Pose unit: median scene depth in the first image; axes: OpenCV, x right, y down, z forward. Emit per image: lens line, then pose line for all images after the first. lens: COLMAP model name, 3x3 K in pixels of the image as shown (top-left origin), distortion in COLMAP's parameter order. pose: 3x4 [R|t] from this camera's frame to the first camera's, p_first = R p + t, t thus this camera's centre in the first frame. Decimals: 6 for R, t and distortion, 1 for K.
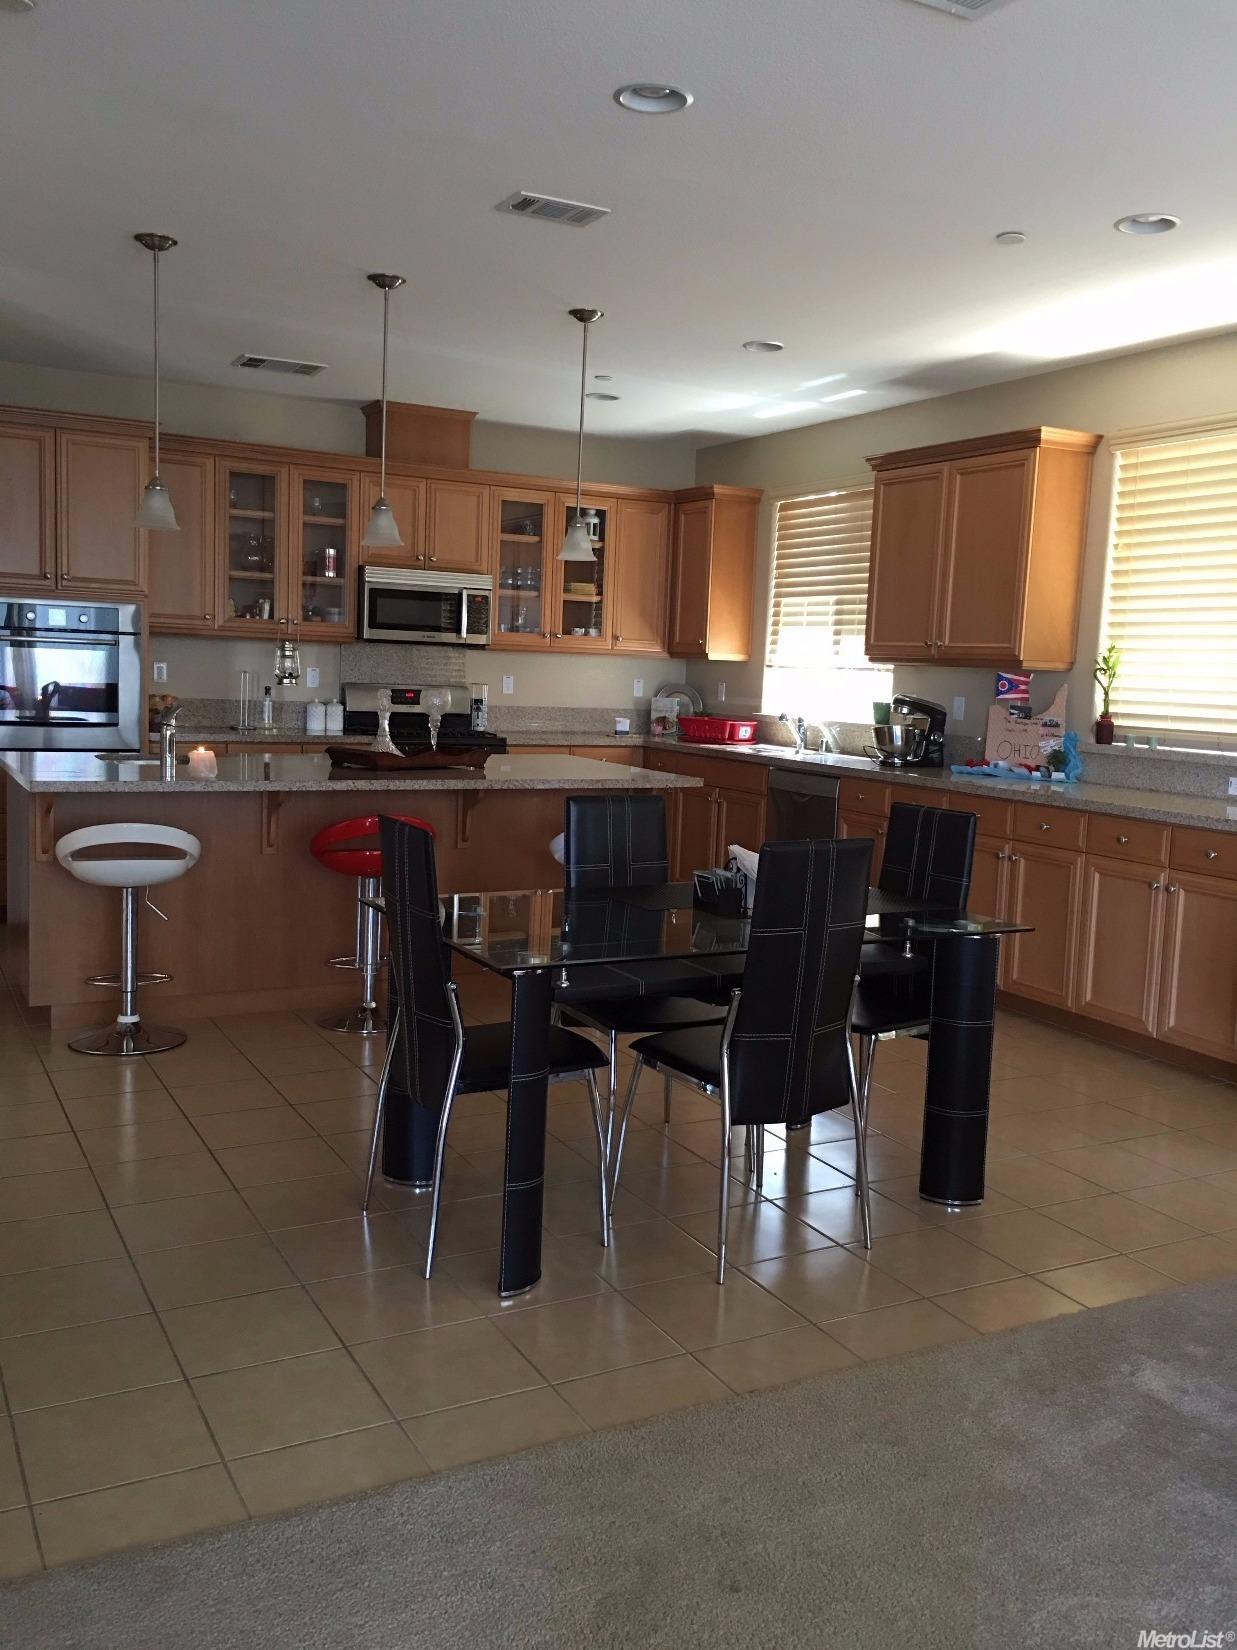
lens RADIAL K [[1401.8, 0, 626.0], [0, 1401.8, 808.0], [0, 0, 1]] dist [0.072533, -0.096571]
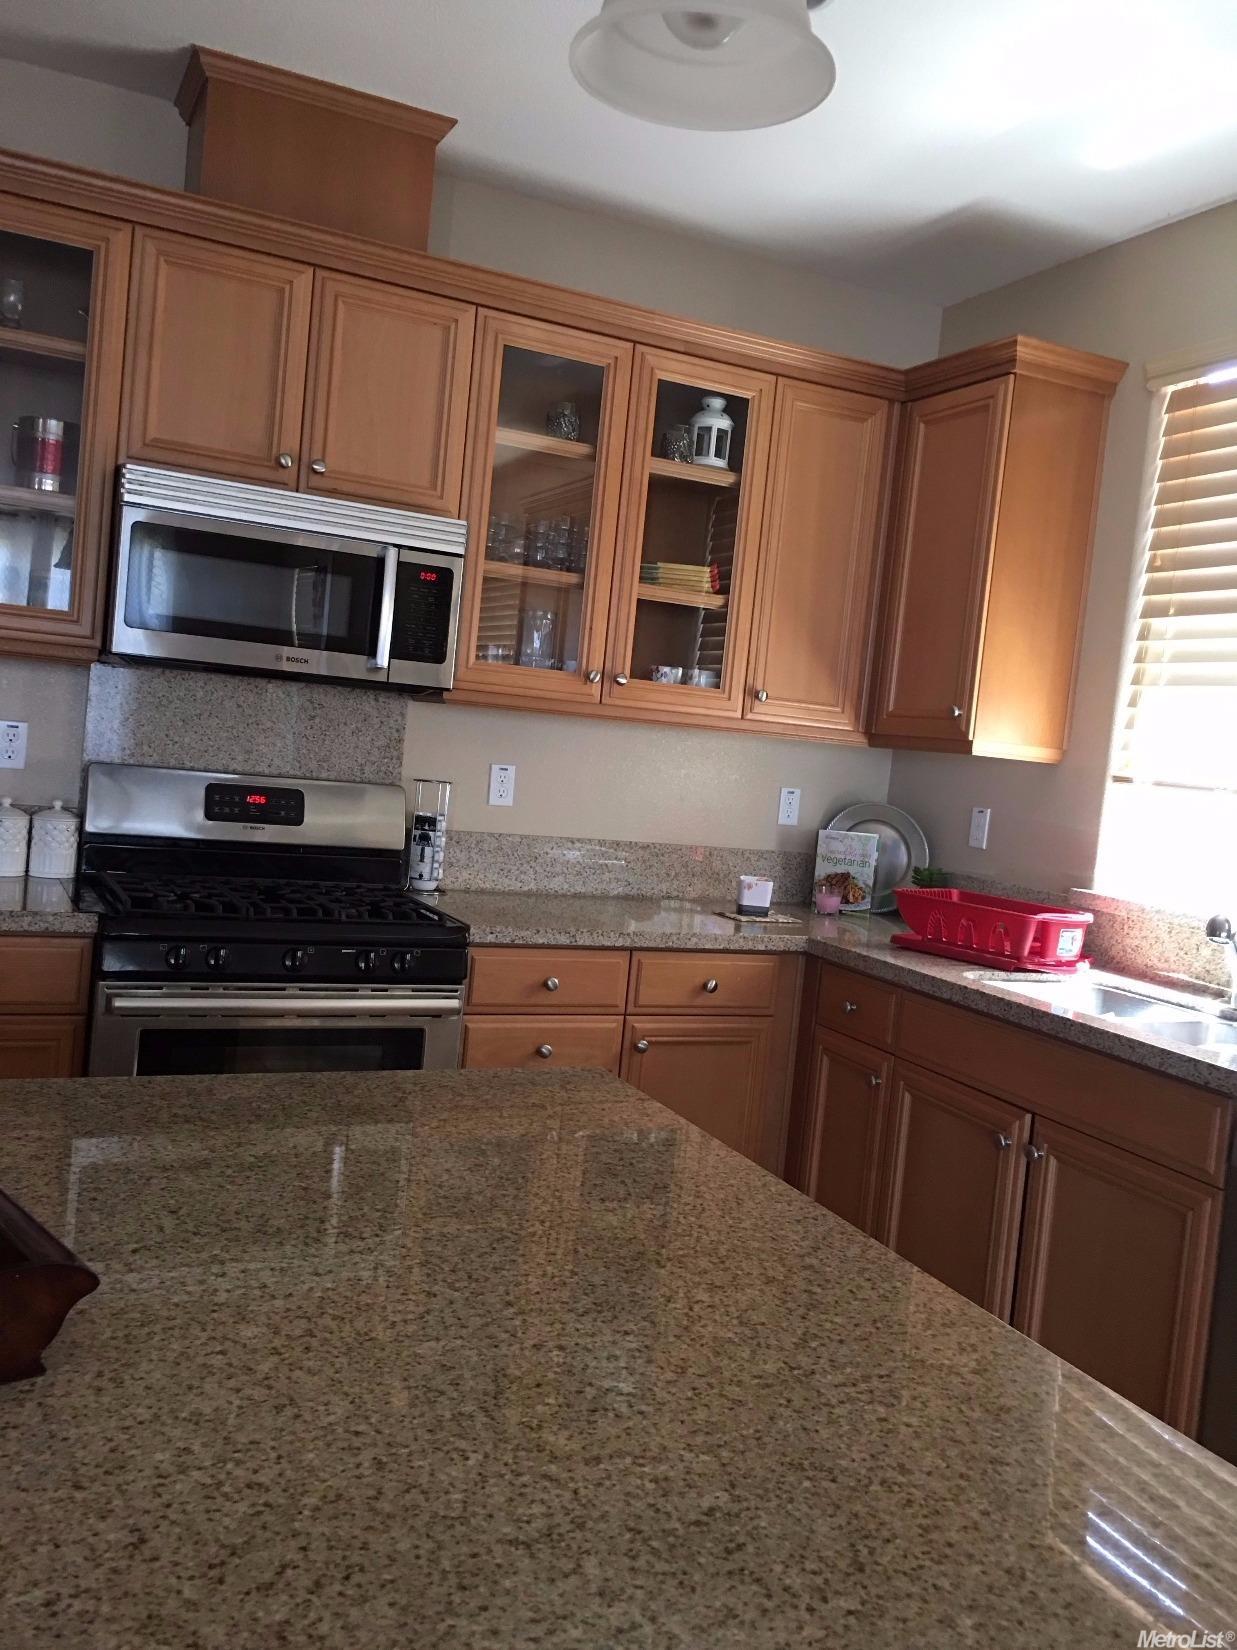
lens RADIAL K [[1407.7, 0, 619.8], [0, 1407.7, 805.0], [0, 0, 1]] dist [0.118162, -0.190441]
pose [[0.996349, 0.059054, -0.061648, -0.021362], [-0.062609, 0.996385, -0.057419, -0.064911], [0.058035, 0.061069, 0.996445, 0.620085]]
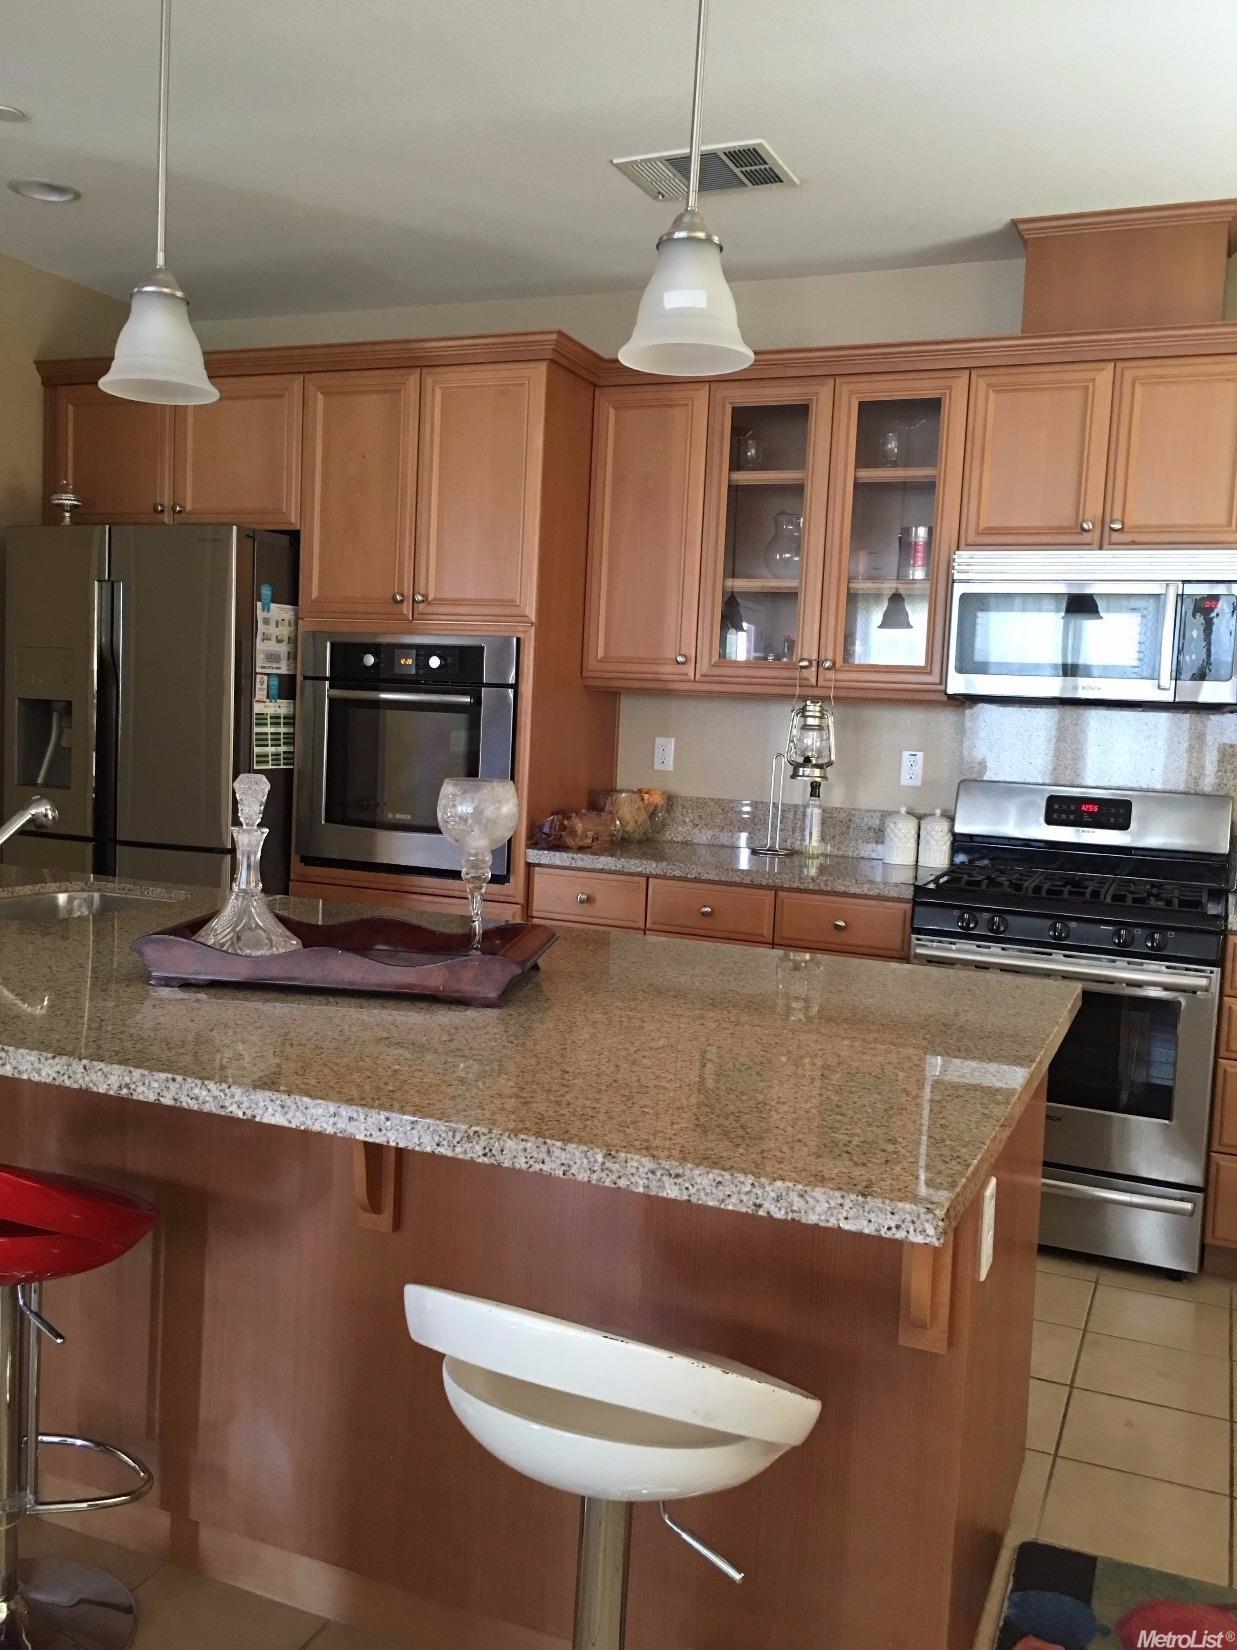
lens RADIAL K [[1401.8, 0, 626.0], [0, 1401.8, 808.0], [0, 0, 1]] dist [0.072533, -0.096571]
pose [[0.623383, 0.044288, -0.780662, 0.140949], [-0.102220, 0.994442, -0.025210, -0.054025], [0.775207, 0.095514, 0.624445, 0.592459]]
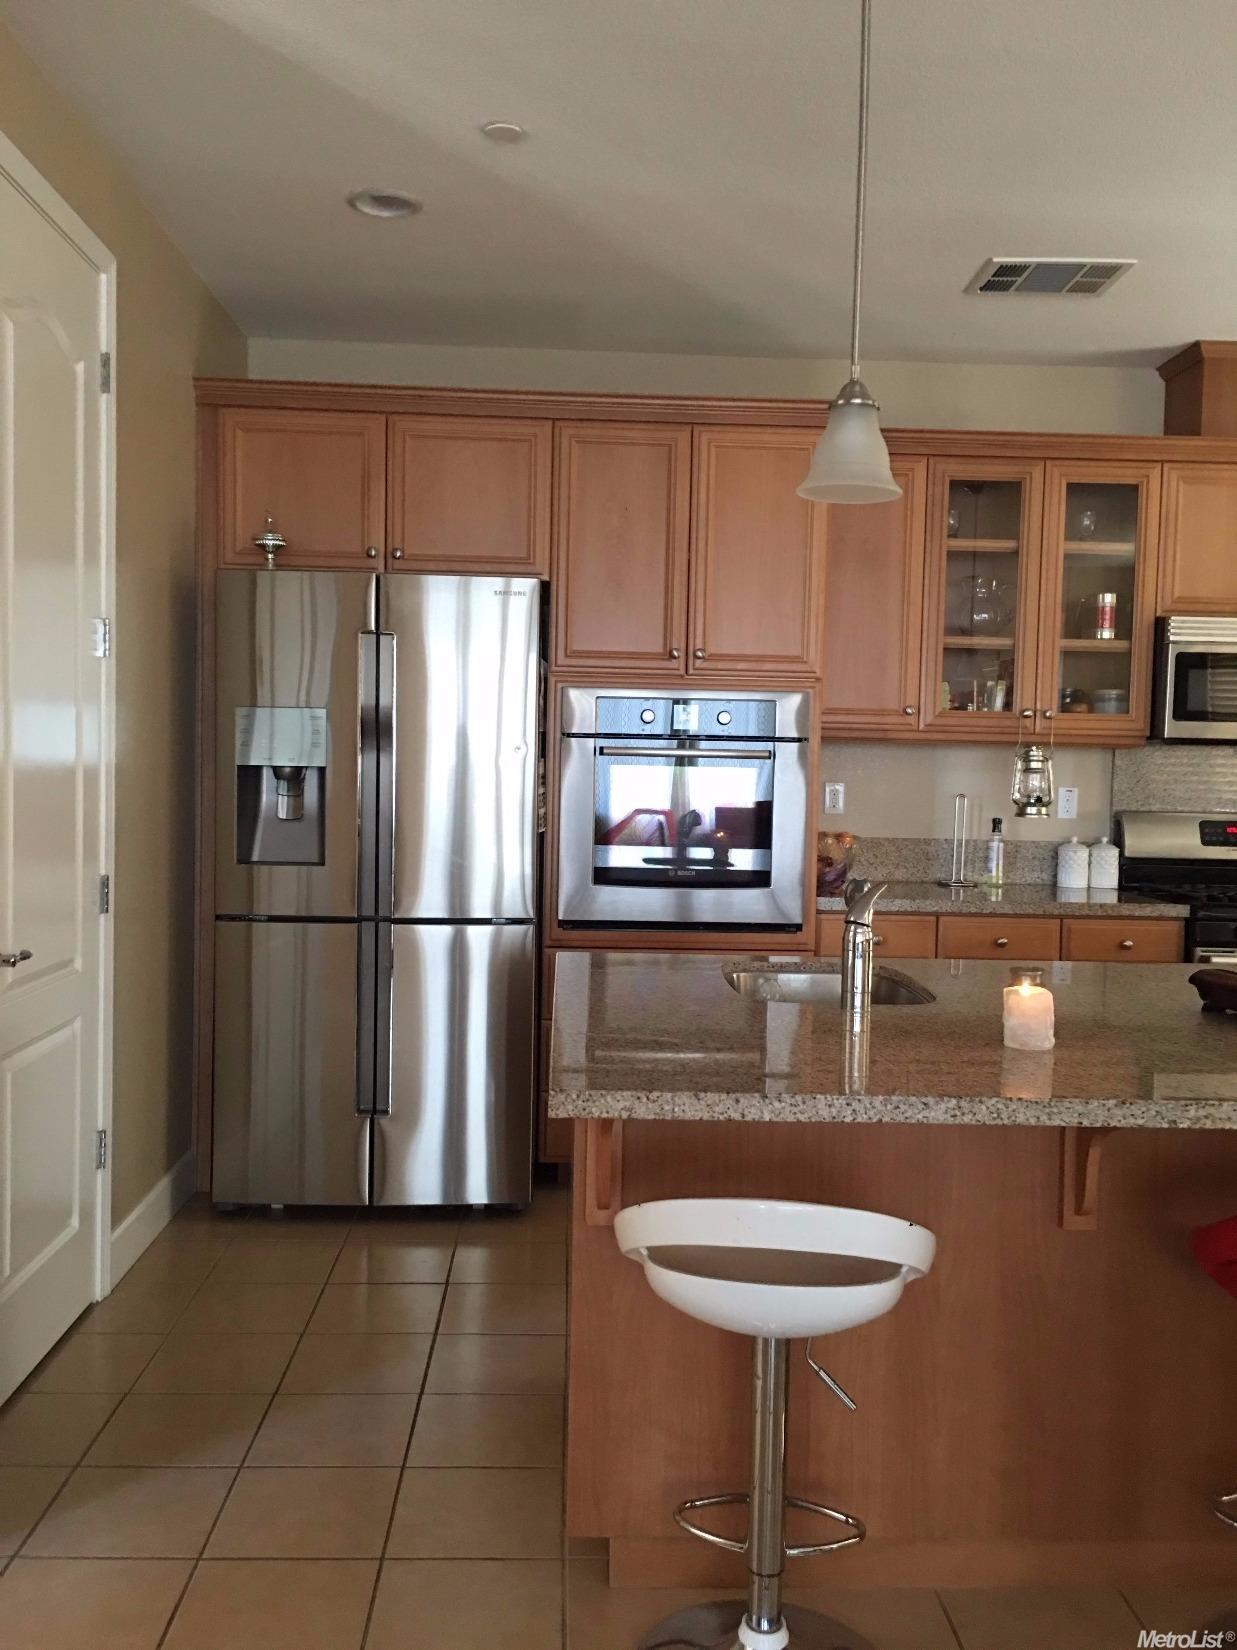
lens RADIAL K [[1401.8, 0, 626.0], [0, 1401.8, 808.0], [0, 0, 1]] dist [0.072533, -0.096571]
pose [[0.897540, -0.000759, -0.440932, -0.126687], [-0.032136, 0.997227, -0.067130, -0.043480], [0.439760, 0.074422, 0.895027, 0.366280]]
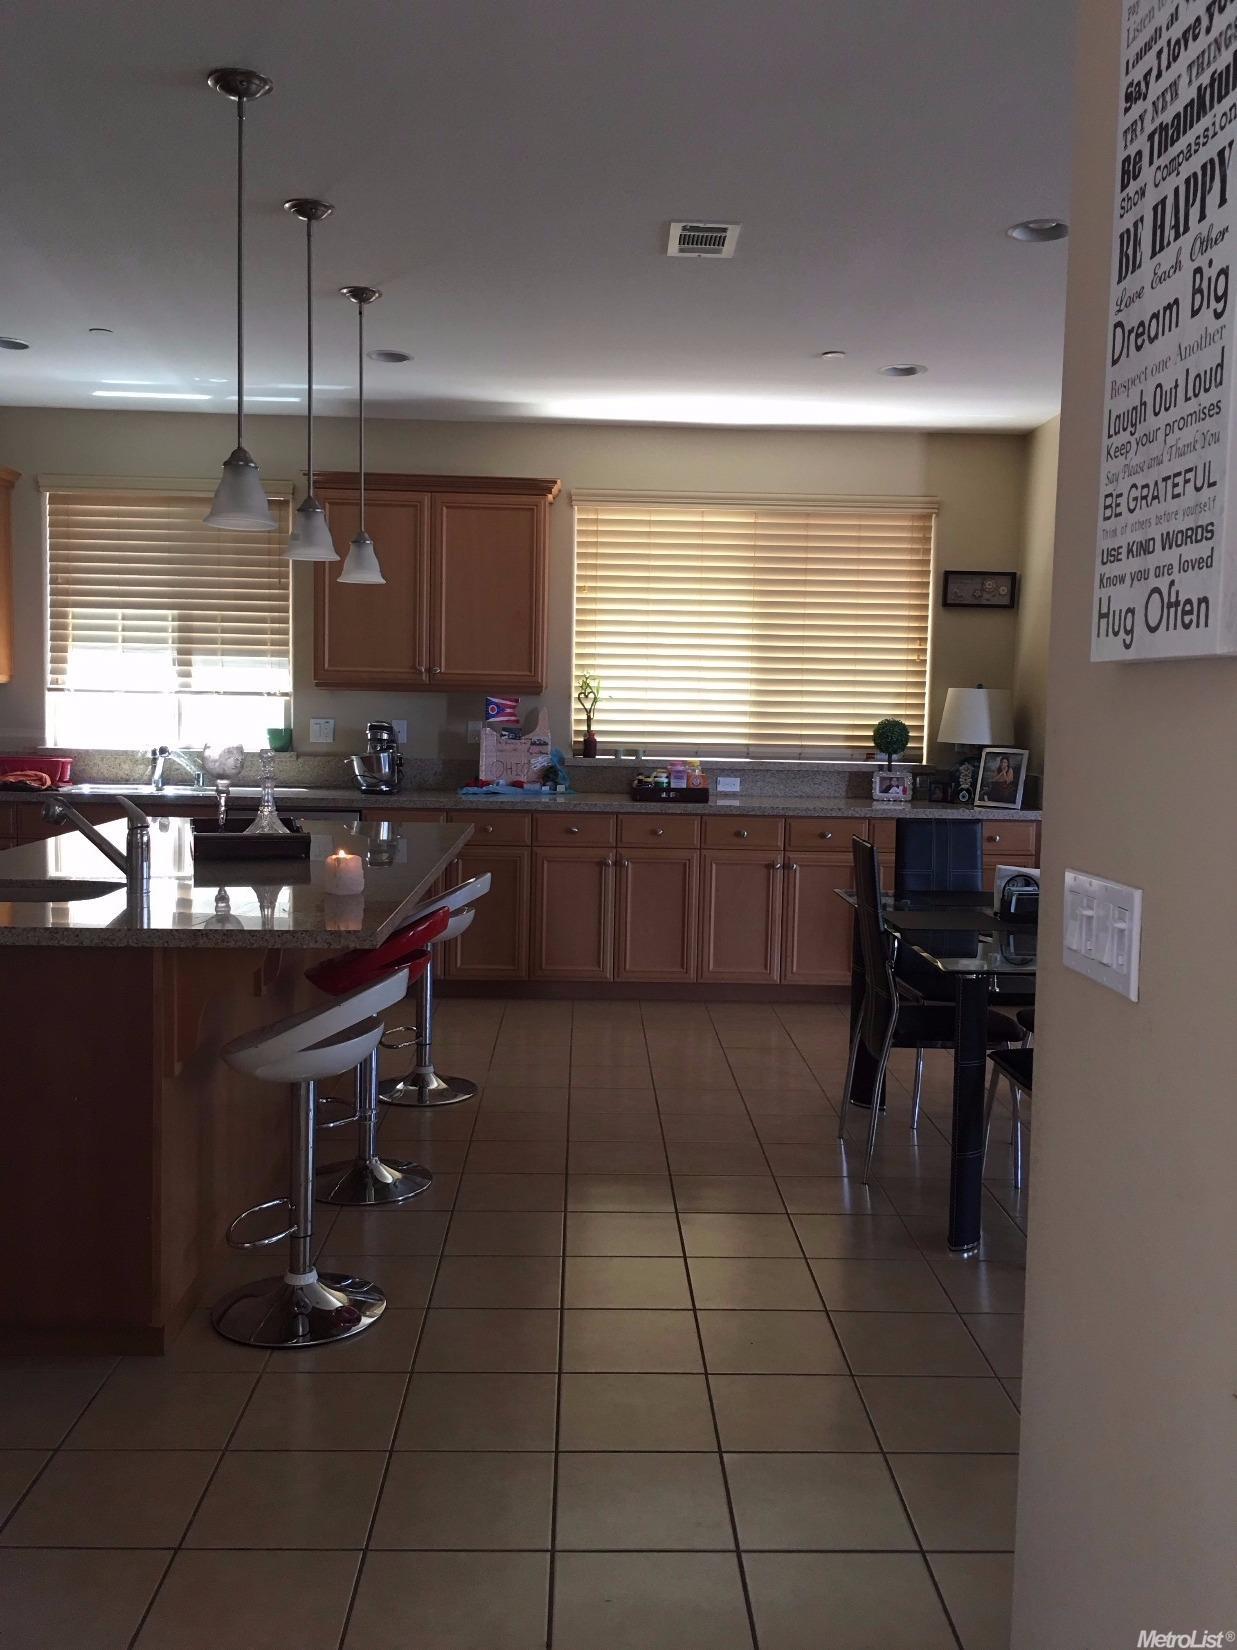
lens RADIAL K [[1397.2, 0, 619.4], [0, 1397.2, 784.9], [0, 0, 1]] dist [0.064477, -0.002630]
pose [[0.454929, -0.083478, 0.886606, -0.527597], [0.088856, 0.994883, 0.048080, -0.059807], [-0.886084, 0.056907, 0.460019, 0.352796]]
